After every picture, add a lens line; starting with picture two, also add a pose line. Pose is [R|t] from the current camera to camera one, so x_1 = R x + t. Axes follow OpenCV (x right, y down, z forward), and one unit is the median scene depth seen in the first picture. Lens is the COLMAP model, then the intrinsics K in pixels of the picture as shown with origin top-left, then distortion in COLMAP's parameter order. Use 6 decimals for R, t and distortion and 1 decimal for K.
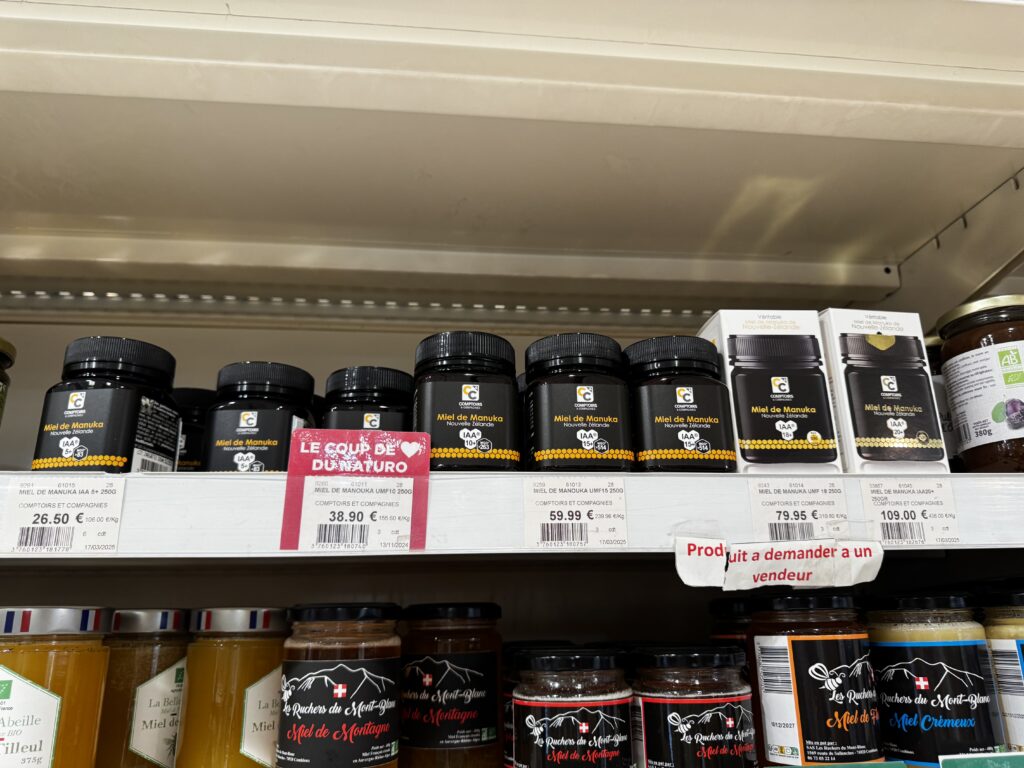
lens RADIAL K [[833.4, 0, 512.0], [0, 833.4, 384.0], [0, 0, 1]] dist [0.001730, 0.000440]
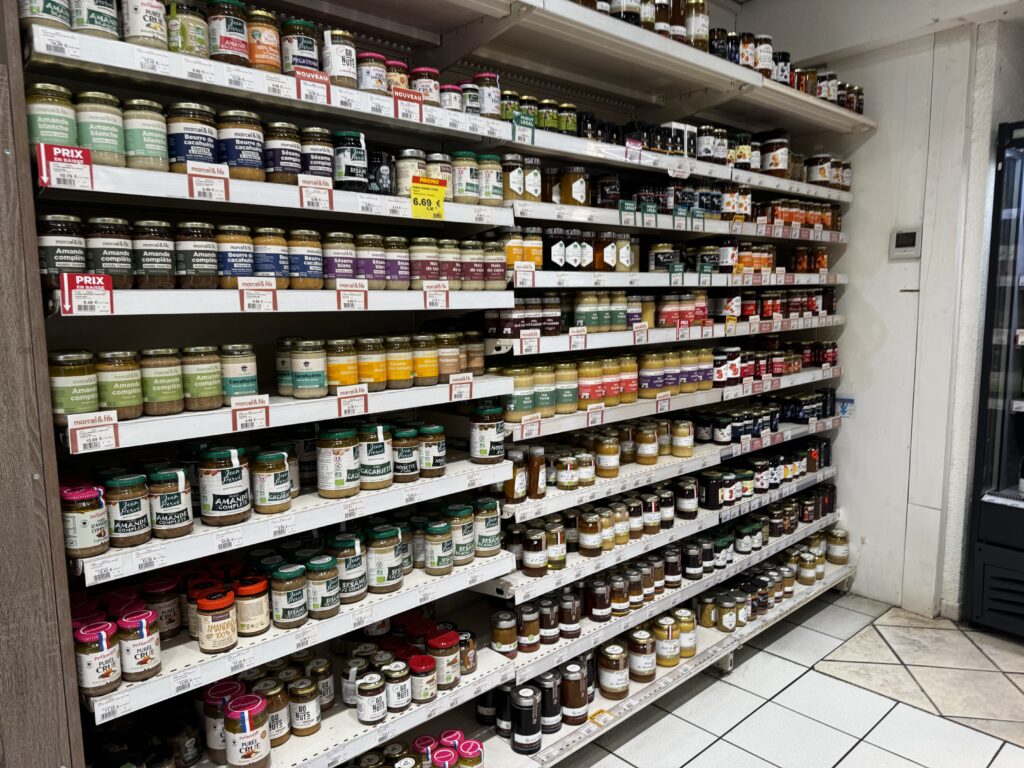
lens RADIAL K [[711.0, 0, 512.0], [0, 711.0, 384.0], [0, 0, 1]] dist [0.000246, 0.000022]
pose [[0.819010, -0.059904, 0.570643, -3.079592], [-0.193079, 0.907762, 0.372408, -0.063931], [-0.540318, -0.415185, 0.731900, -2.261006]]
